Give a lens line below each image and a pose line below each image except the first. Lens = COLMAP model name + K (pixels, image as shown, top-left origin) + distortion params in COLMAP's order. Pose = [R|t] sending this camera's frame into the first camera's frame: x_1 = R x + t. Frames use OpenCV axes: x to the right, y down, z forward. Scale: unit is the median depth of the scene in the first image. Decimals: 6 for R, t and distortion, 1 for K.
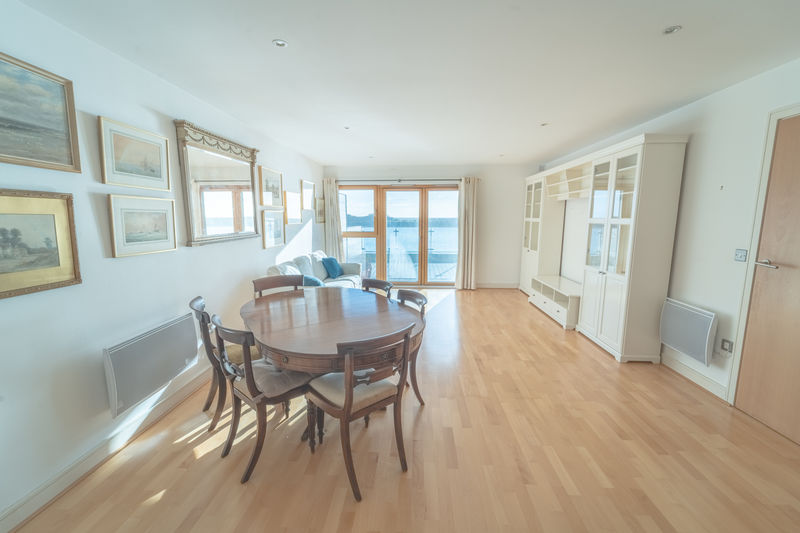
lens RADIAL K [[324.0, 0, 404.0], [0, 324.0, 261.5], [0, 0, 1]] dist [-0.004341, -0.001261]
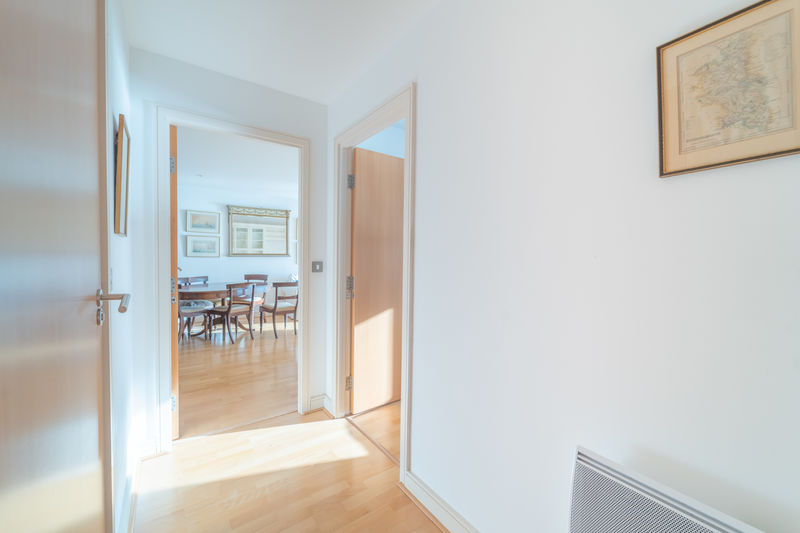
lens RADIAL K [[314.6, 0, 398.3], [0, 314.6, 262.0], [0, 0, 1]] dist [-0.000573, -0.000009]
pose [[0.646388, 0.017508, -0.762808, 1.392411], [-0.112495, 0.990998, -0.072581, 0.014050], [0.754670, 0.132727, 0.642539, 0.354354]]
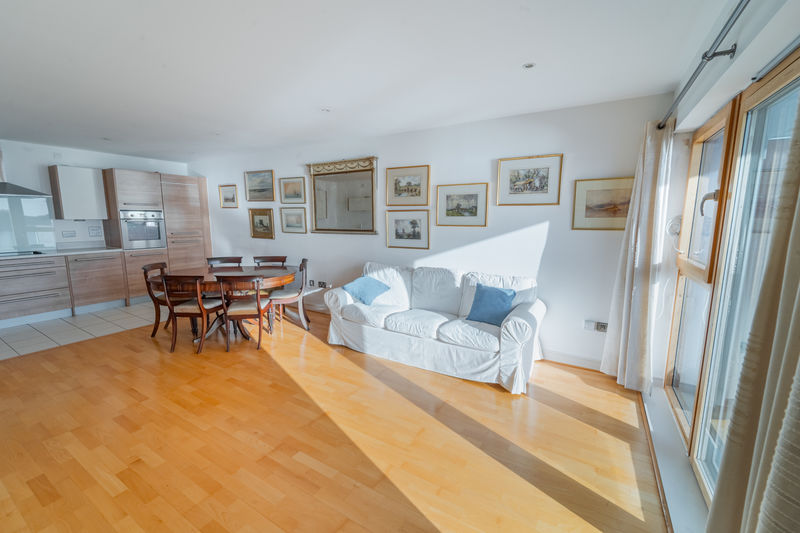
lens RADIAL K [[324.0, 0, 400.9], [0, 324.0, 262.3], [0, 0, 1]] dist [-0.004341, -0.001261]
pose [[-0.474014, 0.125605, -0.871513, 0.533377], [-0.120551, 0.971196, 0.205539, -0.239428], [0.872226, 0.202490, -0.445218, 1.708753]]
